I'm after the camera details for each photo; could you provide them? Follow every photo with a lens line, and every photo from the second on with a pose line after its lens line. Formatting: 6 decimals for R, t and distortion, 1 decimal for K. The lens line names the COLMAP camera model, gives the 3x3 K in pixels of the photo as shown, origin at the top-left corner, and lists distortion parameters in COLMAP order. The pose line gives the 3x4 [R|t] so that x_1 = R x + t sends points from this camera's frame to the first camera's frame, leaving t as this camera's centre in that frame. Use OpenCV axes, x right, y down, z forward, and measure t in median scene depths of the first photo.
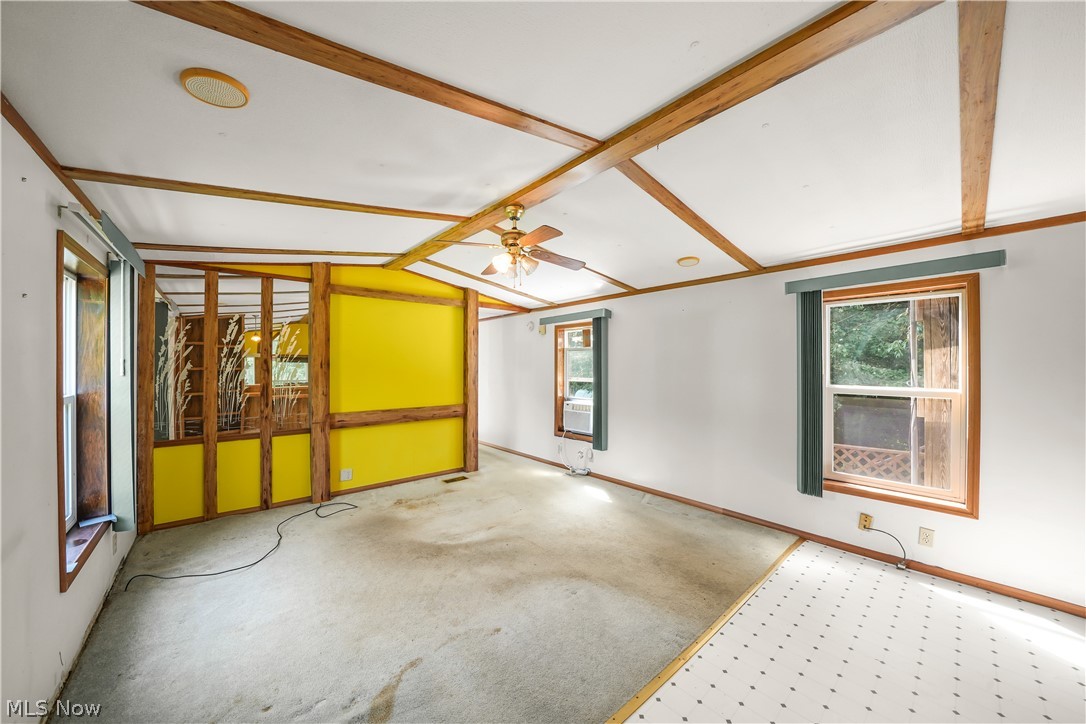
lens RADIAL K [[379.8, 0, 538.2], [0, 379.8, 365.8], [0, 0, 1]] dist [-0.020108, 0.000041]
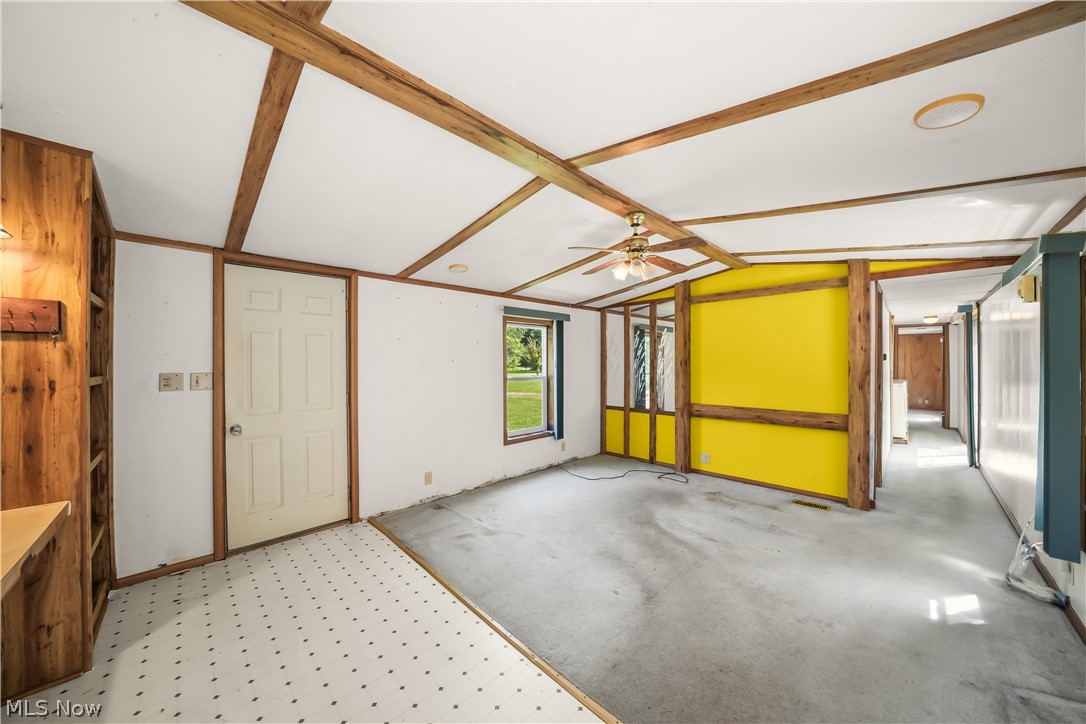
lens RADIAL K [[374.7, 0, 537.8], [0, 374.7, 362.3], [0, 0, 1]] dist [-0.018940, 0.000143]
pose [[0.056166, -0.007235, -0.998395, 0.632333], [0.000847, 0.999974, -0.007199, 0.002622], [0.998421, -0.000441, 0.056171, 0.441333]]
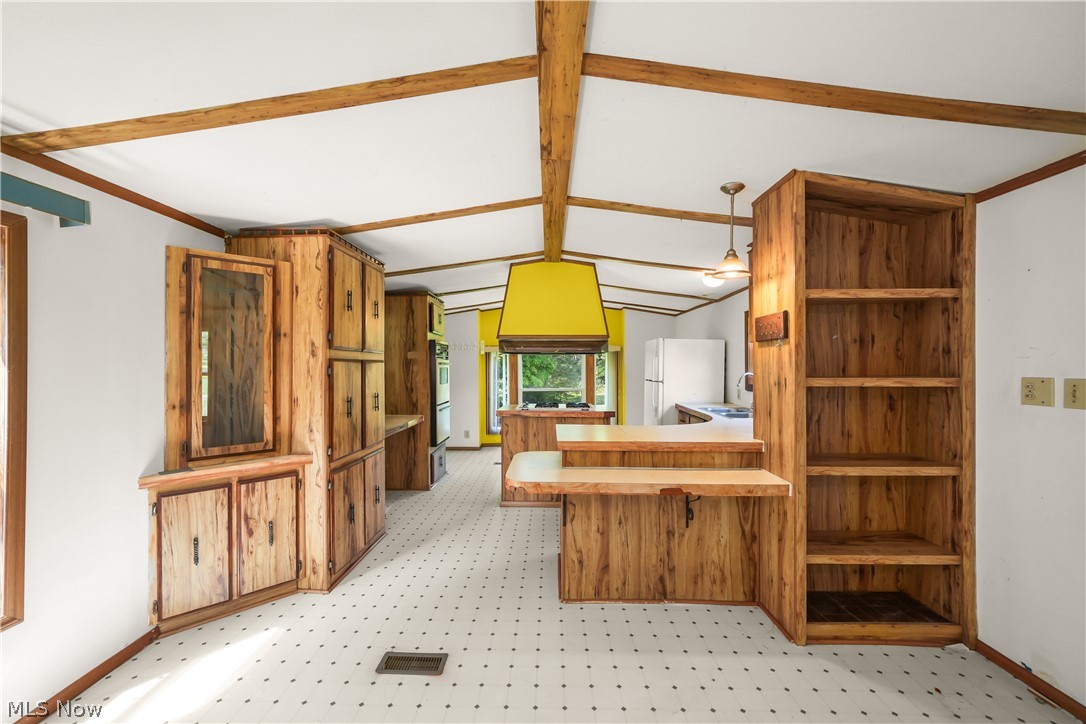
lens RADIAL K [[430.2, 0, 542.7], [0, 430.2, 364.7], [0, 0, 1]] dist [-0.001888, 0.000086]
pose [[-0.746881, -0.000617, 0.664958, 0.049782], [0.001003, 0.999997, 0.002055, 0.000419], [-0.664957, 0.002202, -0.746878, 0.566621]]
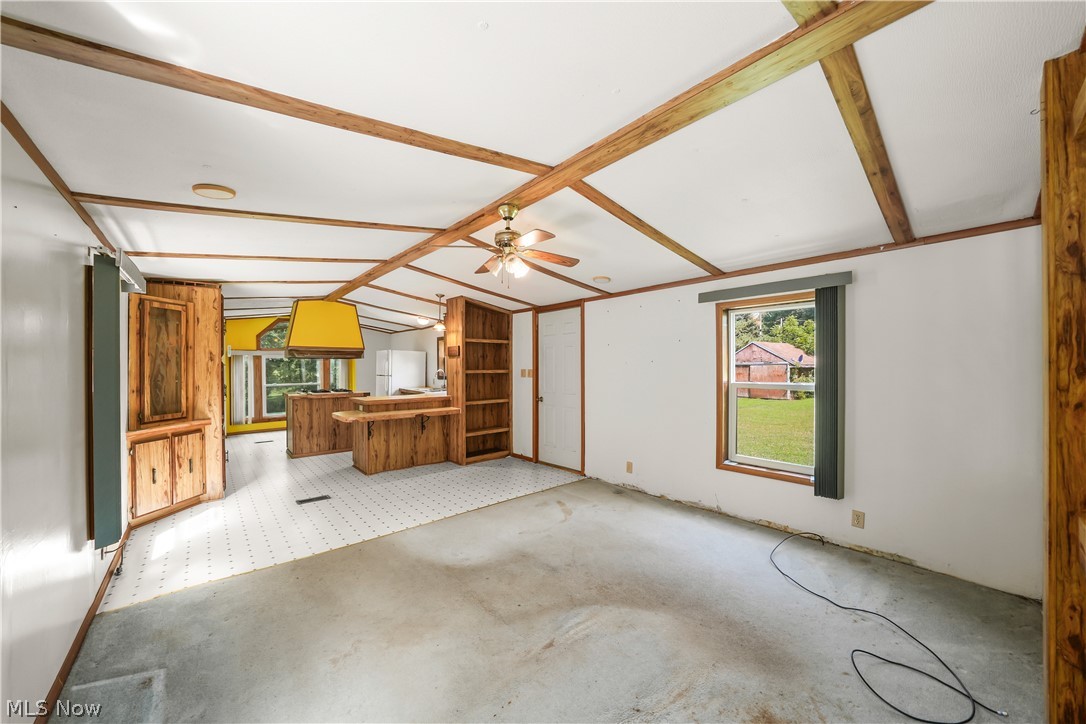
lens RADIAL K [[379.8, 0, 538.2], [0, 379.8, 365.8], [0, 0, 1]] dist [-0.020108, 0.000041]
pose [[-0.999880, -0.000055, -0.015504, -0.078116], [-0.000097, 0.999996, 0.002705, -0.000523], [0.015503, 0.002706, -0.999876, 1.309820]]
